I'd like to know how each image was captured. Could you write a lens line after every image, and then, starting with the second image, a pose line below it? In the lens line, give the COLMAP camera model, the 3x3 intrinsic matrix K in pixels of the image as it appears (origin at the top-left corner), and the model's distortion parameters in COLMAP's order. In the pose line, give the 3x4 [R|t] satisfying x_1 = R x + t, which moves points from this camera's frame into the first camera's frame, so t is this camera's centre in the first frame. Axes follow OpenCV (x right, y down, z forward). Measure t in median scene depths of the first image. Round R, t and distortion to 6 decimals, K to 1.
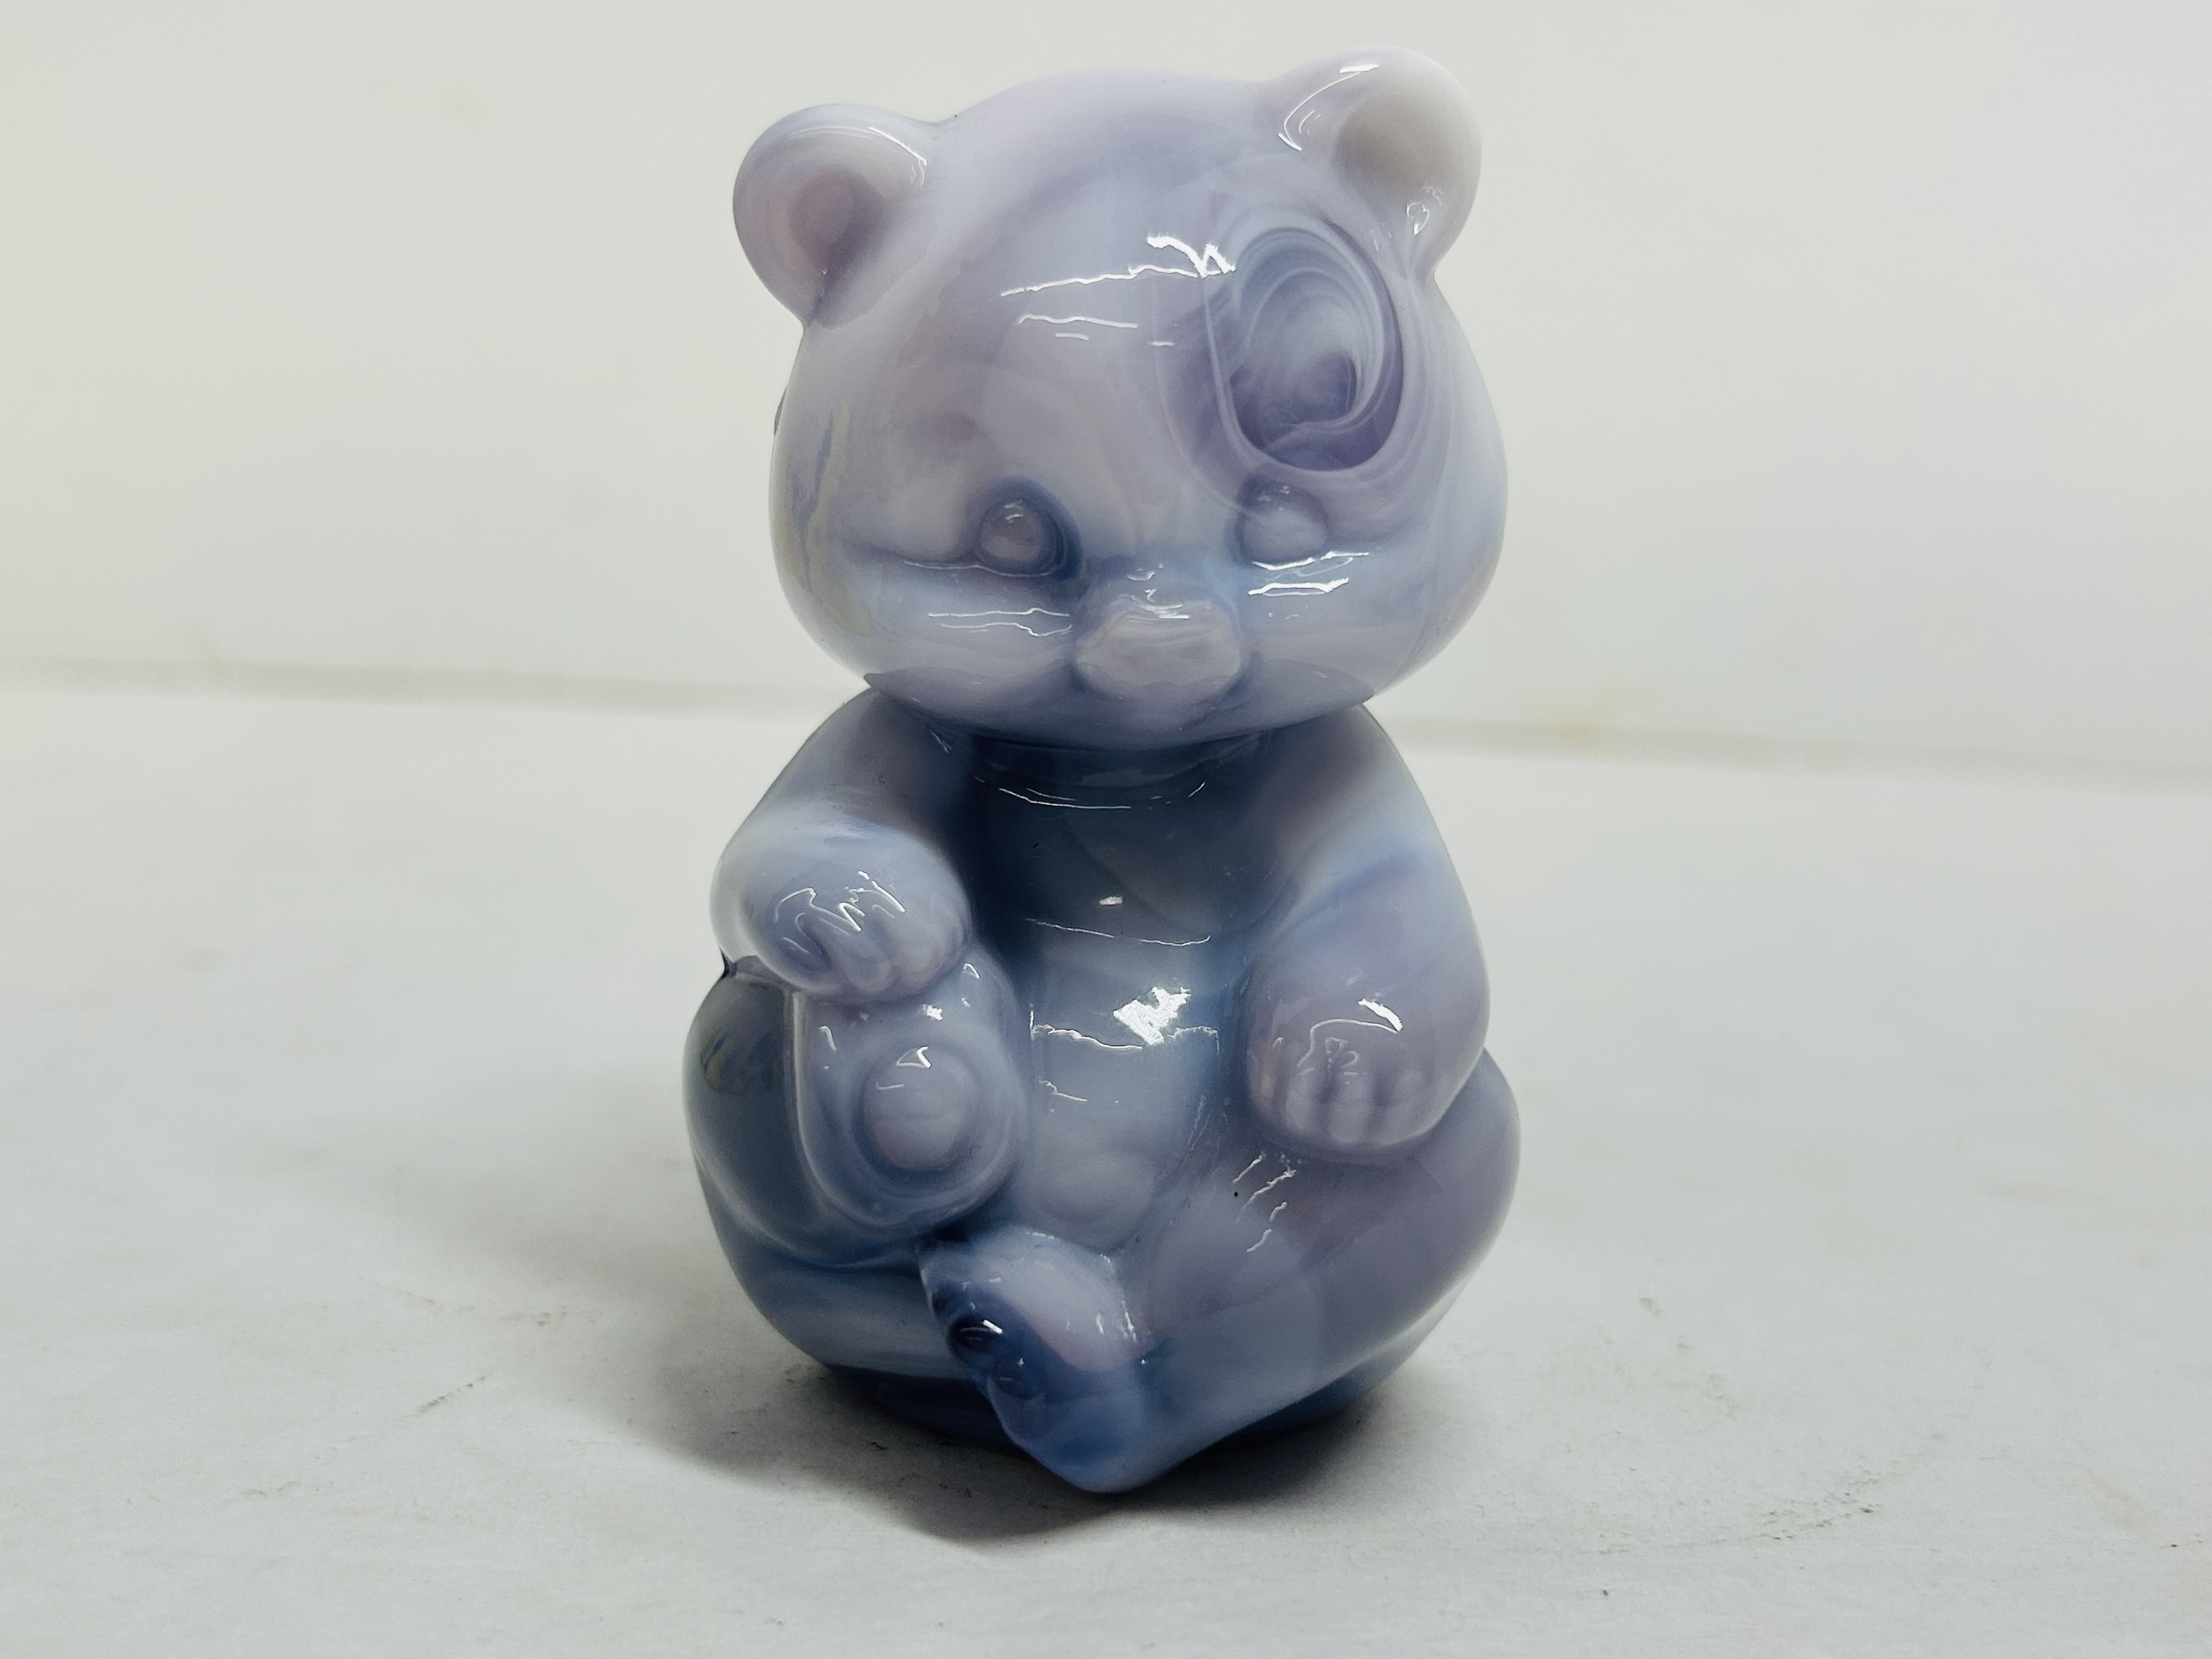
lens RADIAL K [[2483.4, 0, 1042.2], [0, 2483.4, 826.3], [0, 0, 1]] dist [0.014819, -0.246510]
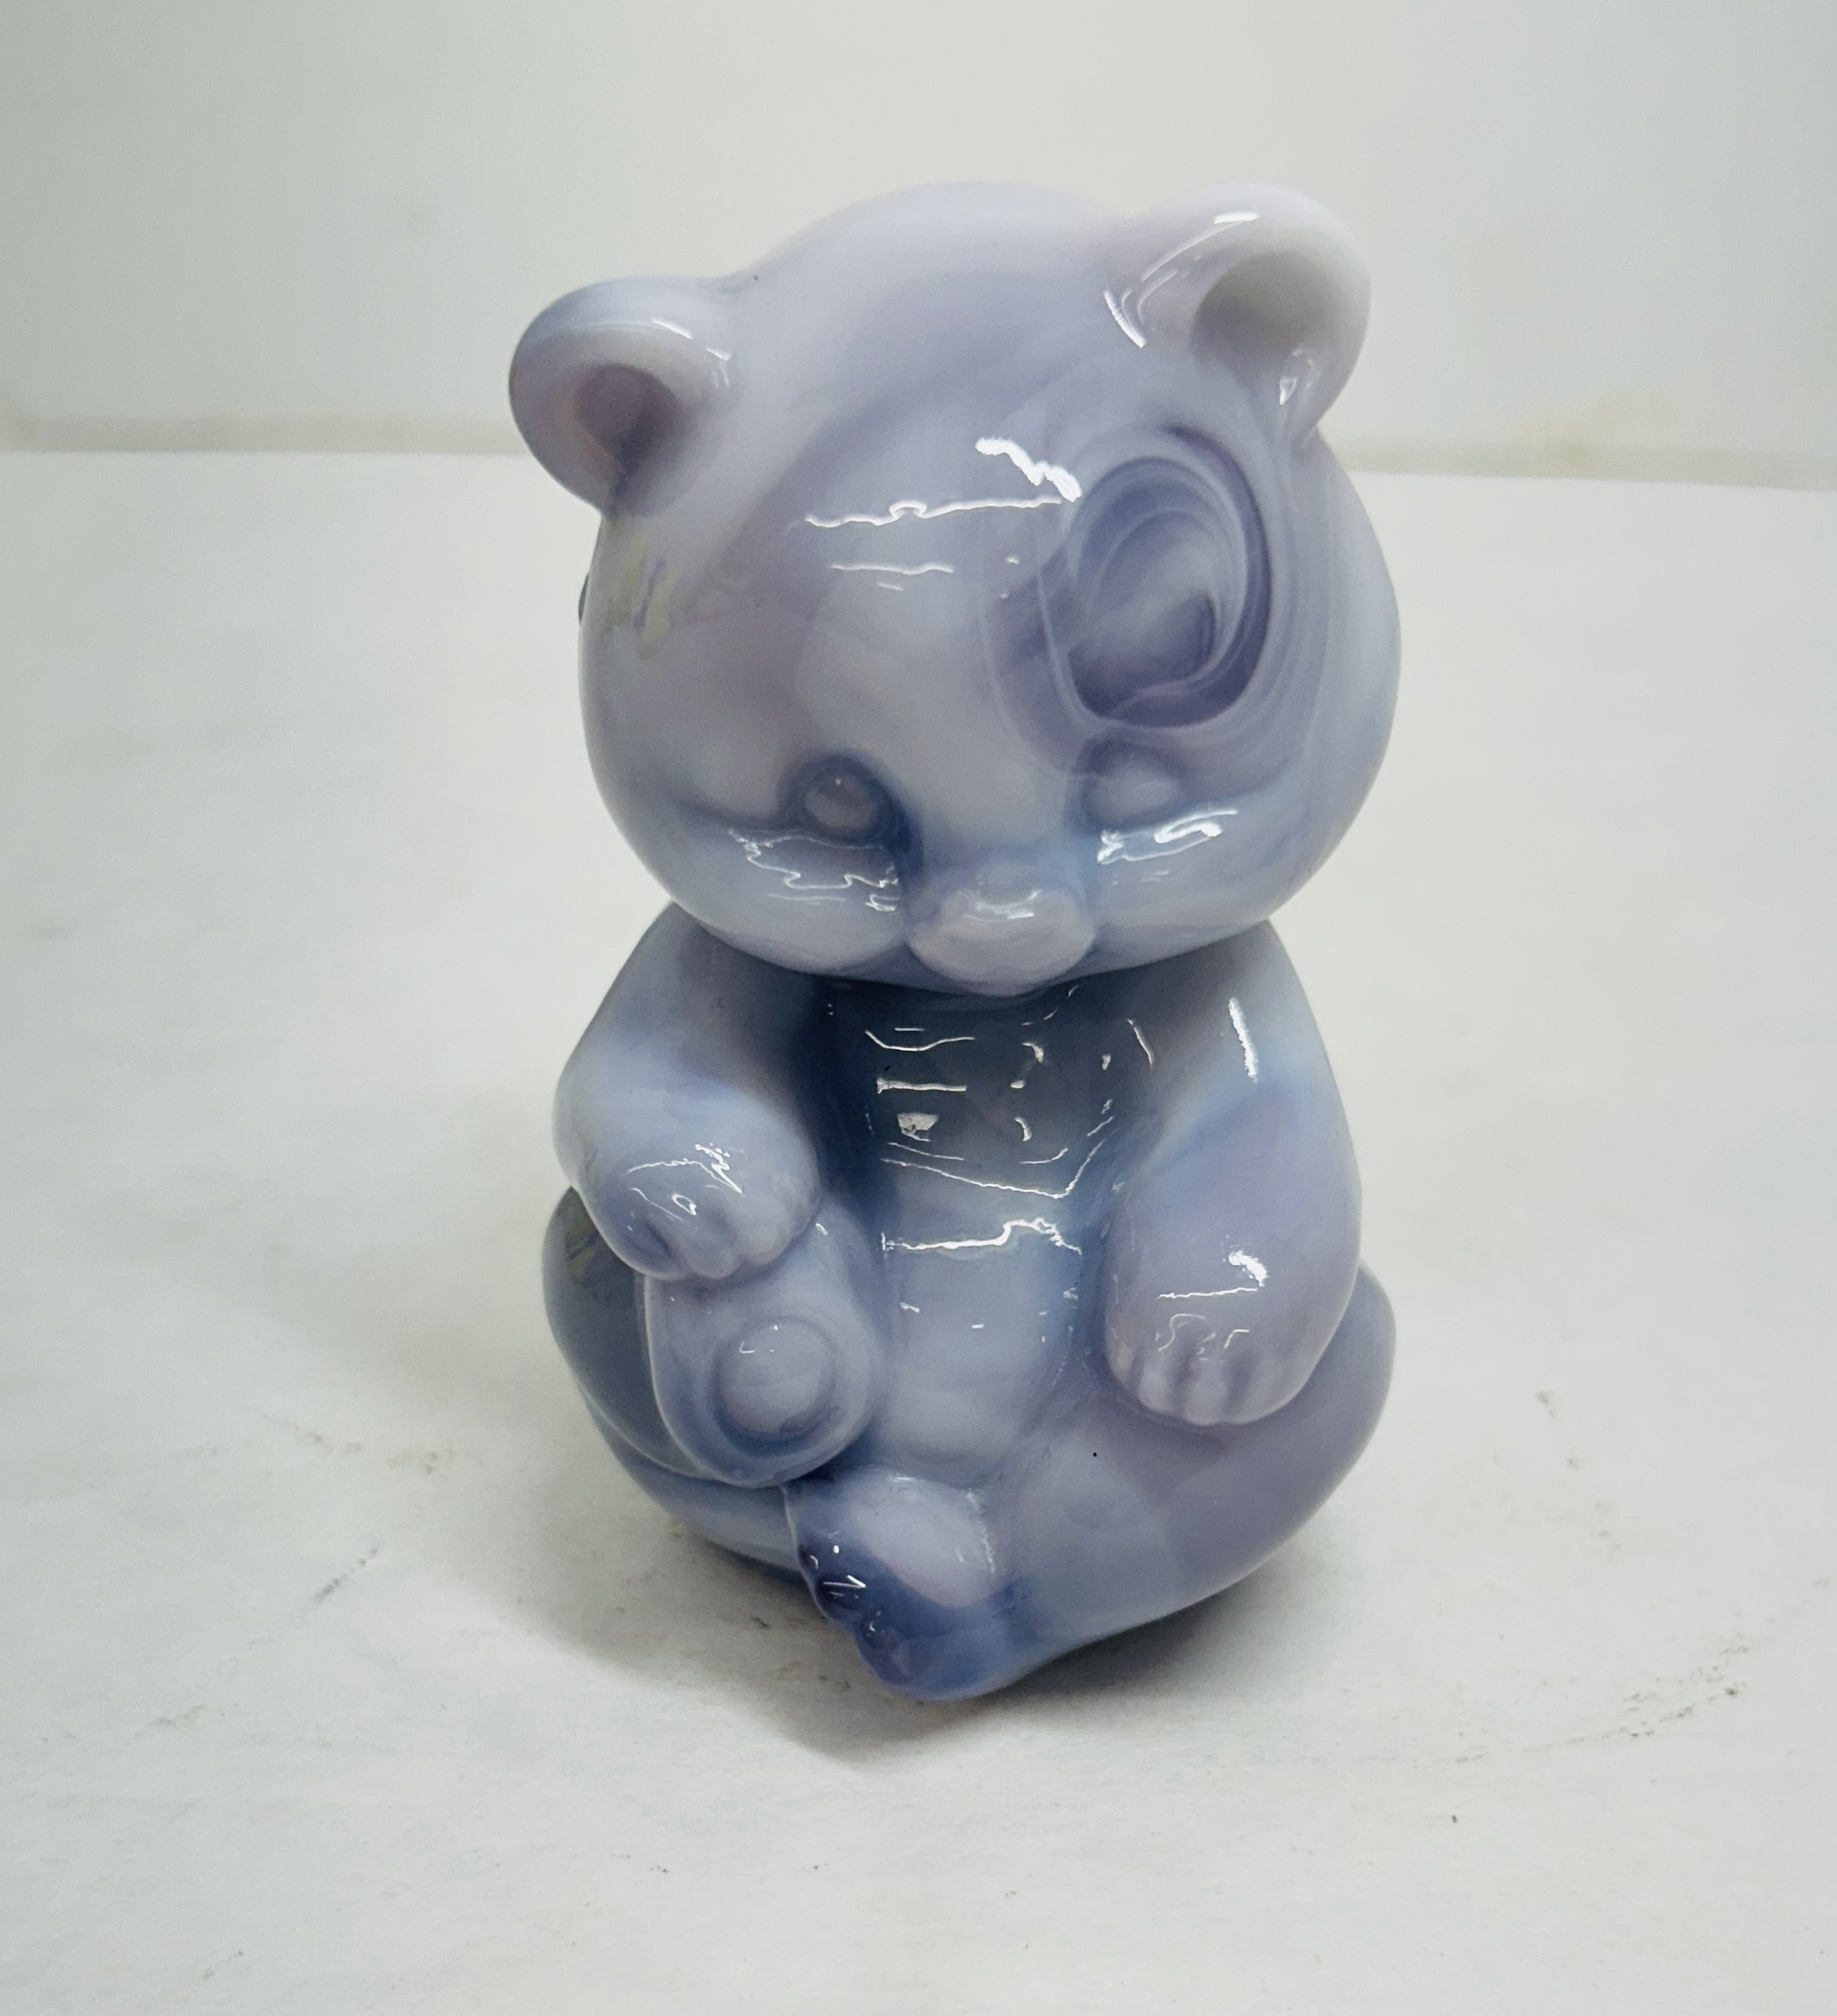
lens RADIAL K [[2784.6, 0, 918.5], [0, 2784.6, 1008.0], [0, 0, 1]] dist [-0.000203, -0.084371]
pose [[0.998170, -0.025574, -0.054789, 0.071348], [0.042646, 0.940140, 0.338111, -0.391111], [0.042862, -0.339829, 0.939510, 0.009357]]
